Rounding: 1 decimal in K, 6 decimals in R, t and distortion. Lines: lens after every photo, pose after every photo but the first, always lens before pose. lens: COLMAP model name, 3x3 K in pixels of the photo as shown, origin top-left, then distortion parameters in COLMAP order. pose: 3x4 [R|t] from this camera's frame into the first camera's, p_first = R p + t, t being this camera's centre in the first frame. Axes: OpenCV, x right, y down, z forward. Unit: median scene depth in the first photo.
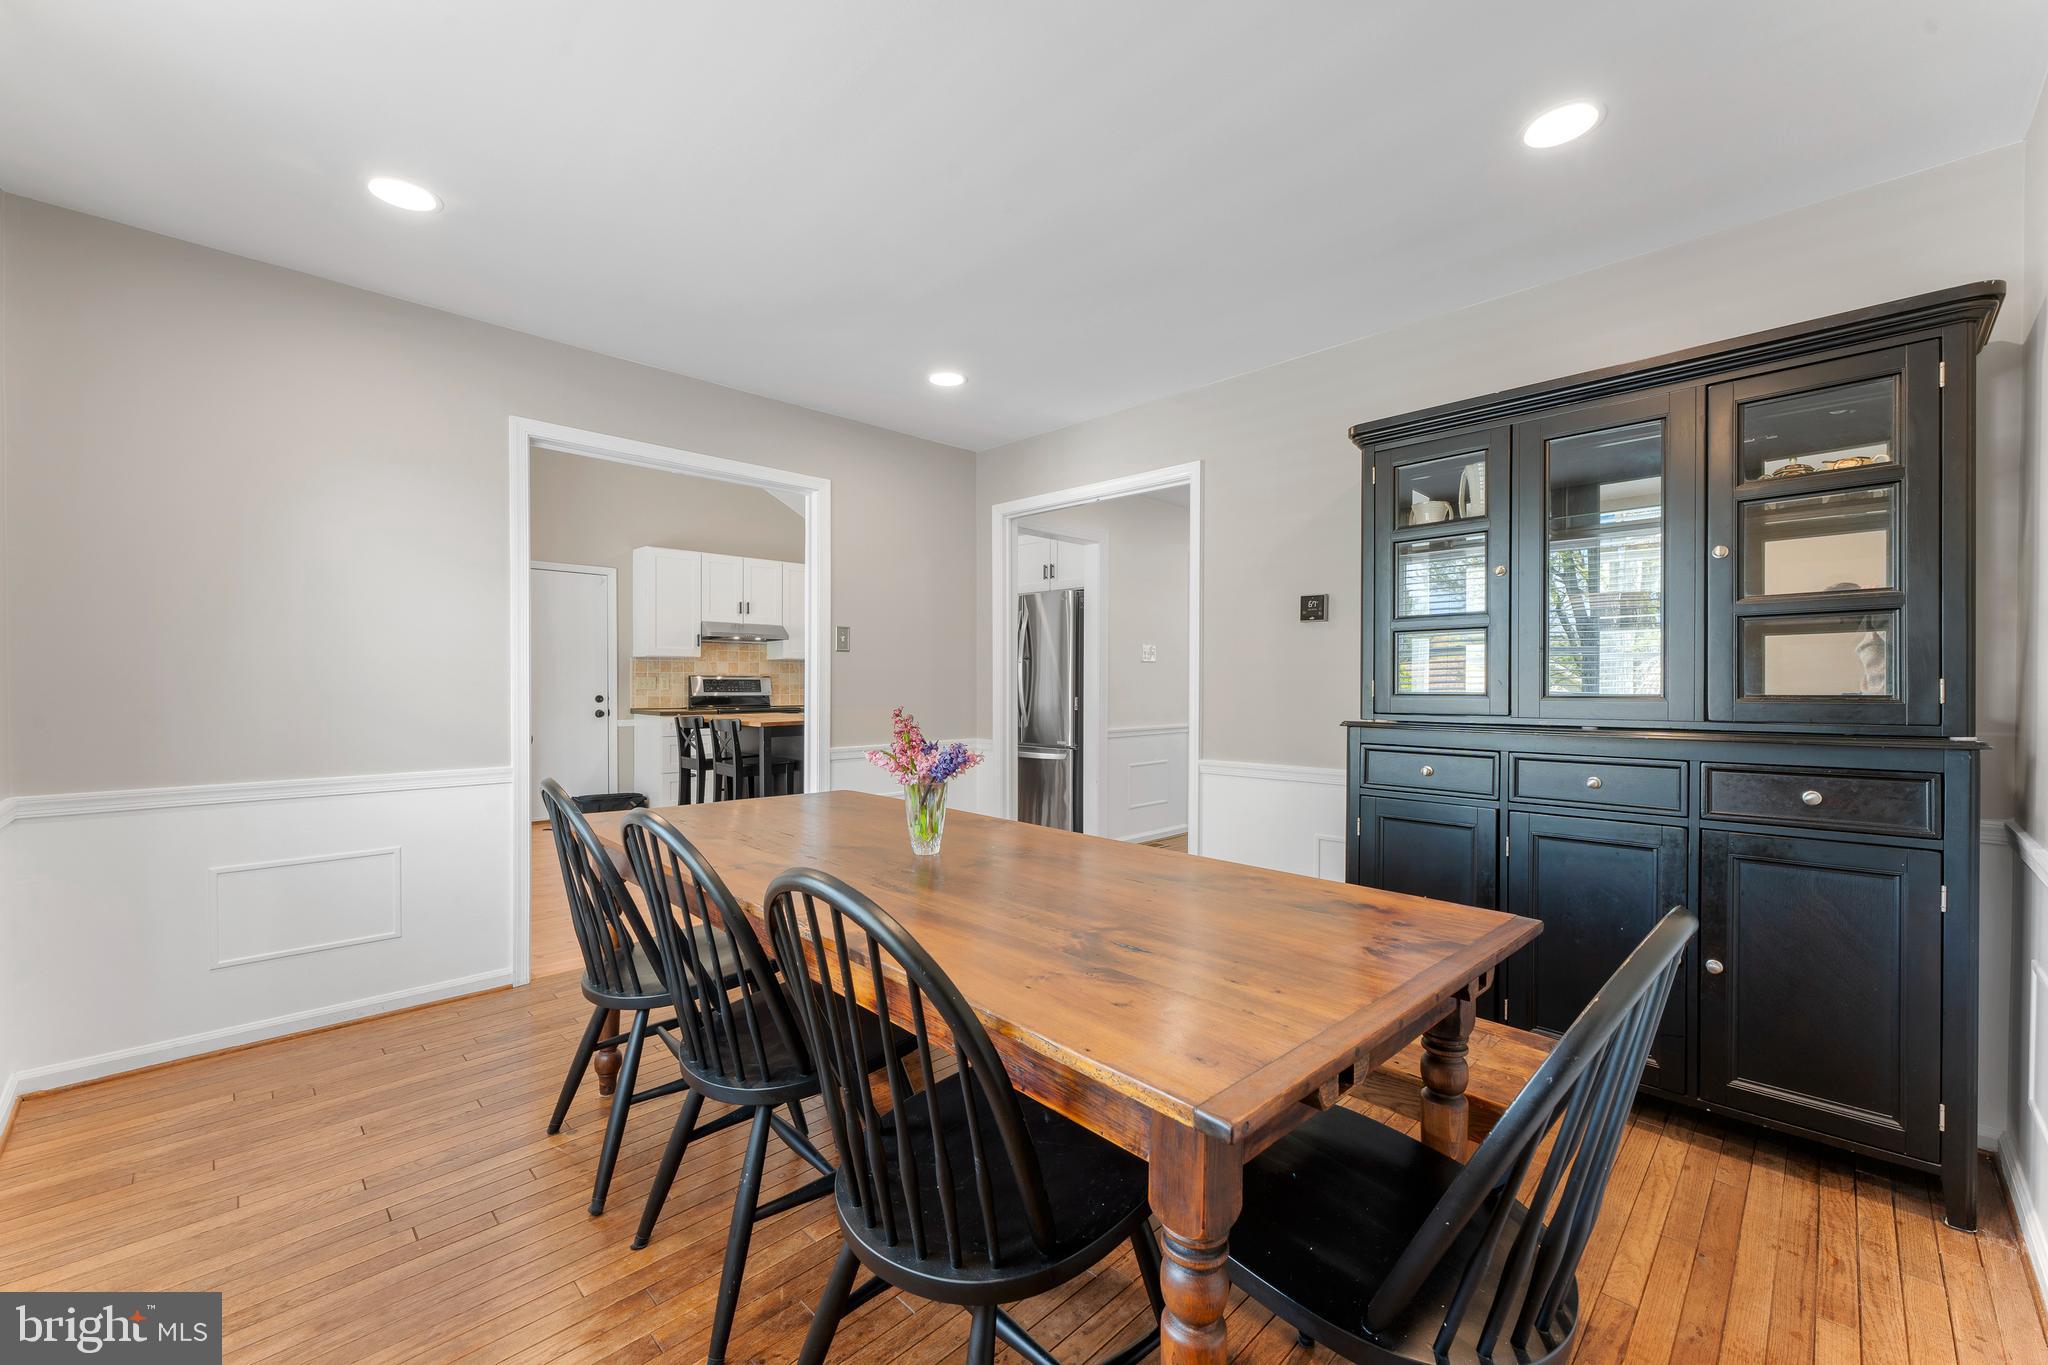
lens RADIAL K [[822.3, 0, 1034.2], [0, 822.3, 688.2], [0, 0, 1]] dist [0.001565, -0.000211]
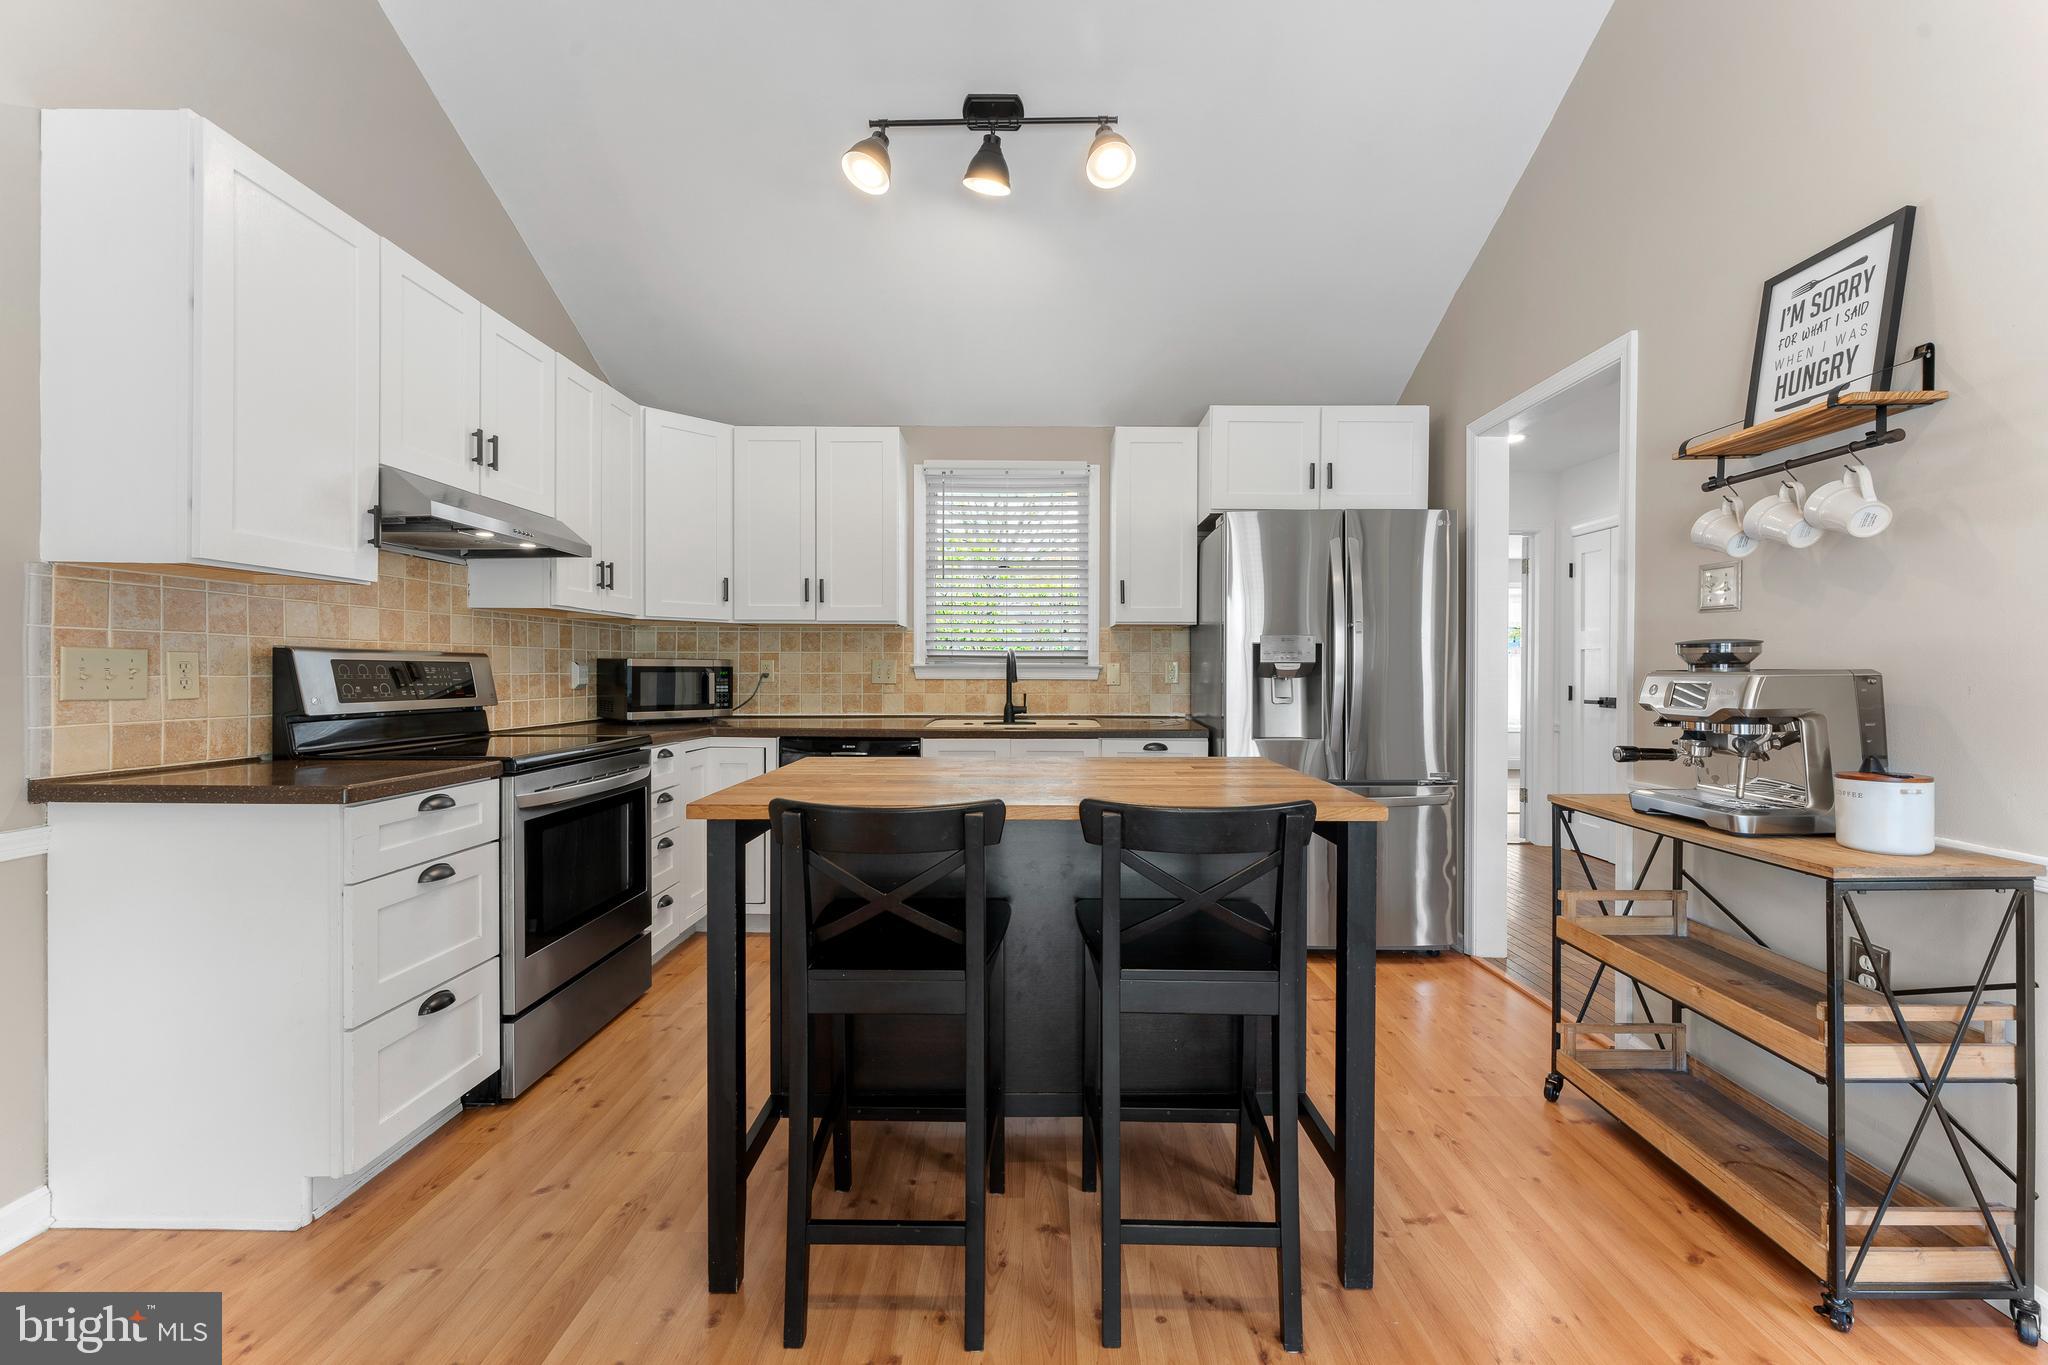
lens RADIAL K [[822.3, 0, 1036.6], [0, 822.3, 676.7], [0, 0, 1]] dist [0.001565, -0.000211]
pose [[0.711977, -0.005718, 0.702179, -0.446242], [0.003607, 0.999983, 0.004485, -0.005153], [-0.702193, -0.000660, 0.711986, 0.624280]]
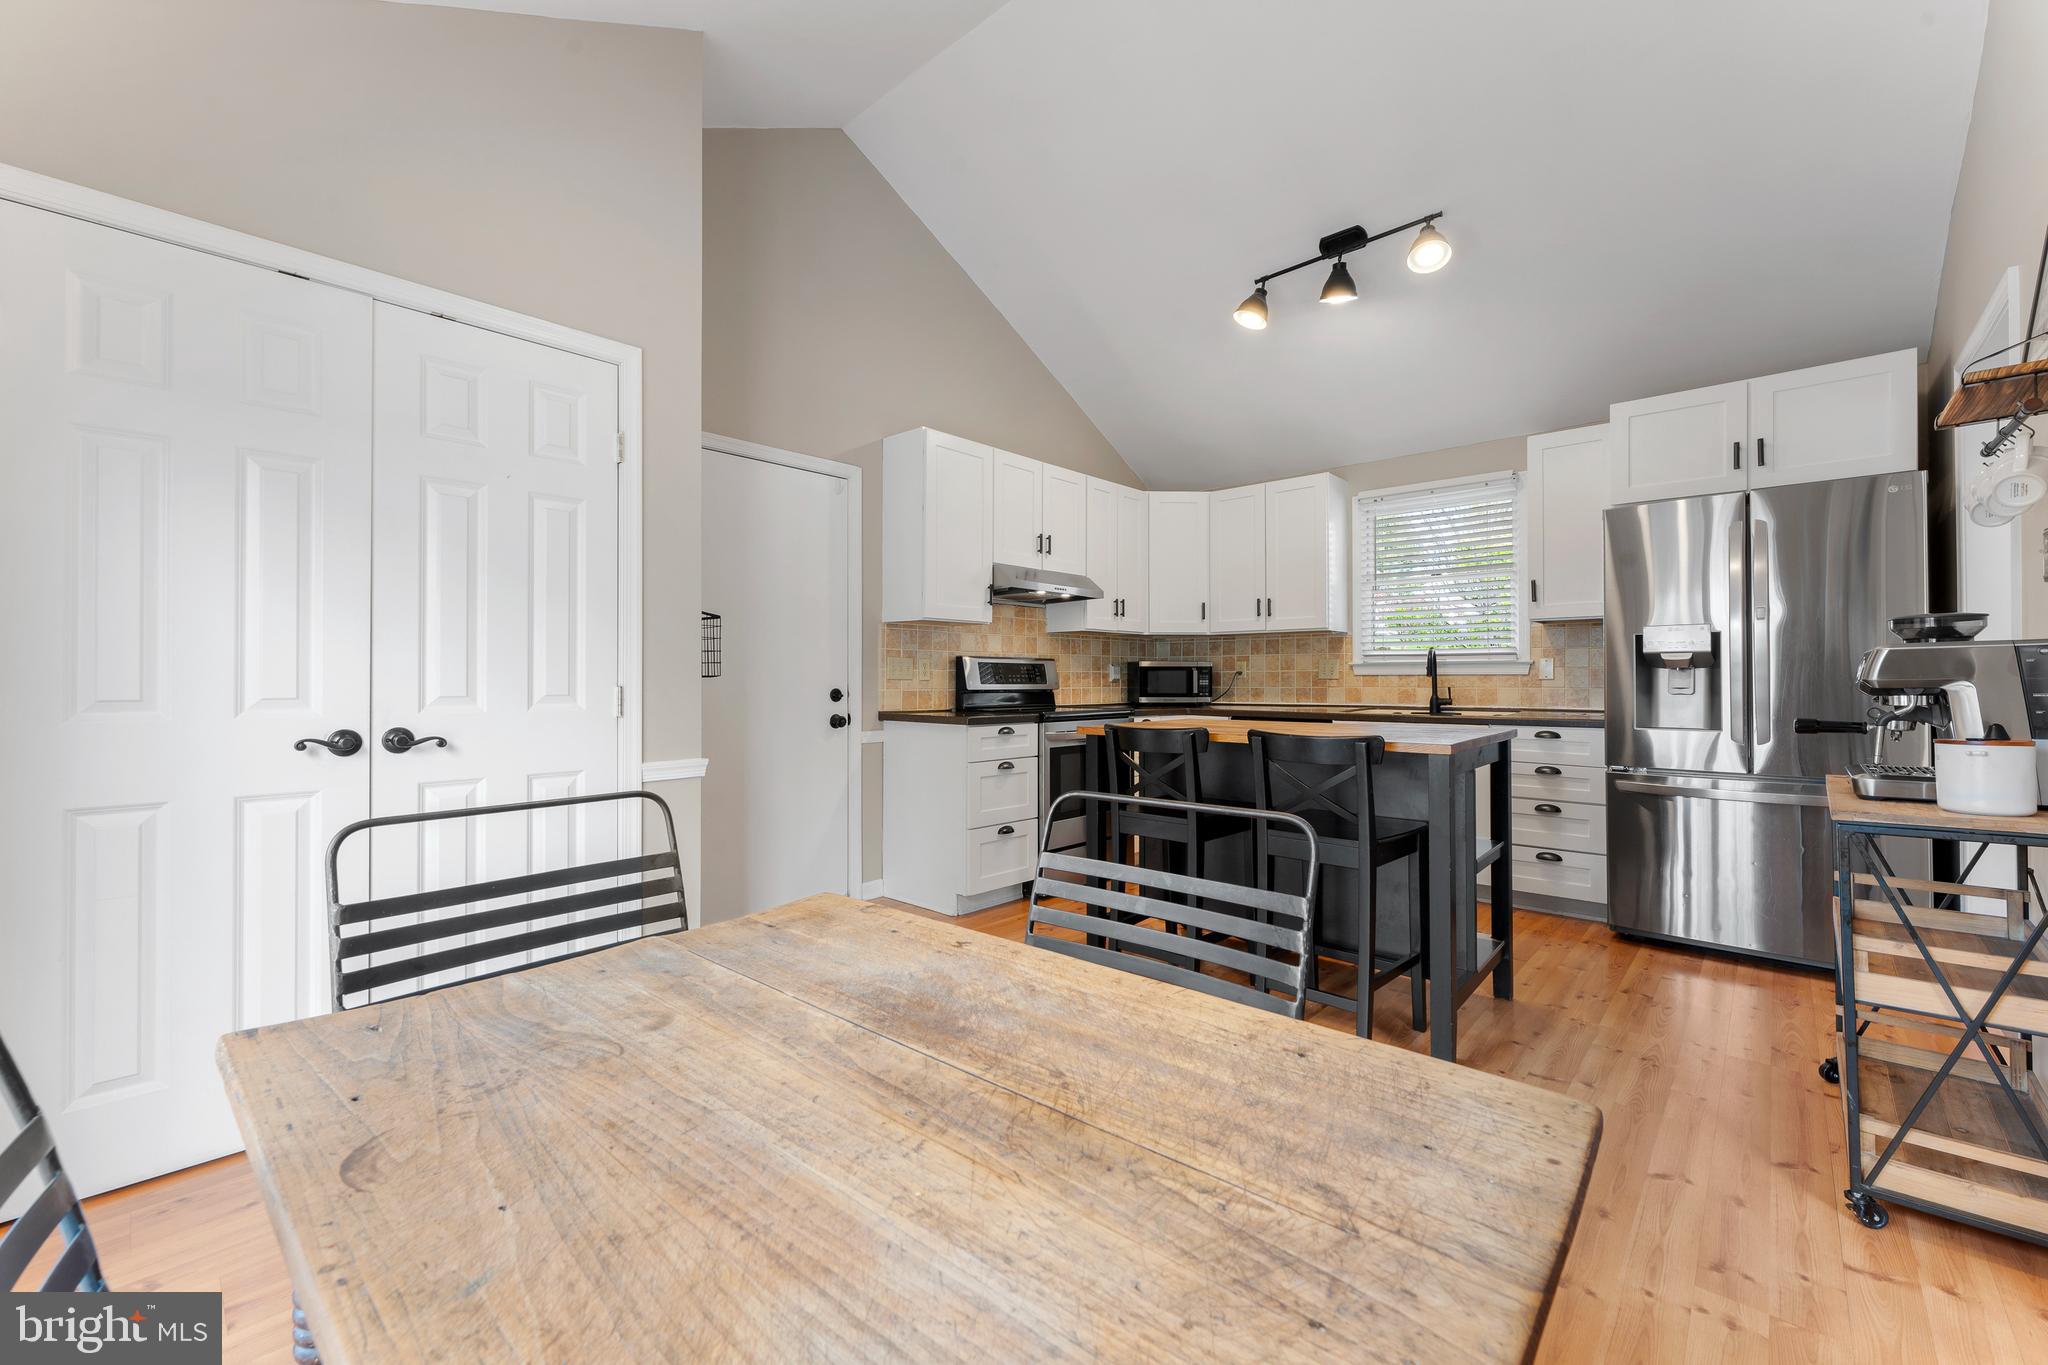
lens RADIAL K [[822.3, 0, 1020.1], [0, 822.3, 673.5], [0, 0, 1]] dist [0.001565, -0.000211]
pose [[0.999369, -0.002759, 0.035410, -0.407541], [0.003238, 0.999904, -0.013479, 0.005776], [-0.035370, 0.013585, 0.999282, 0.414140]]
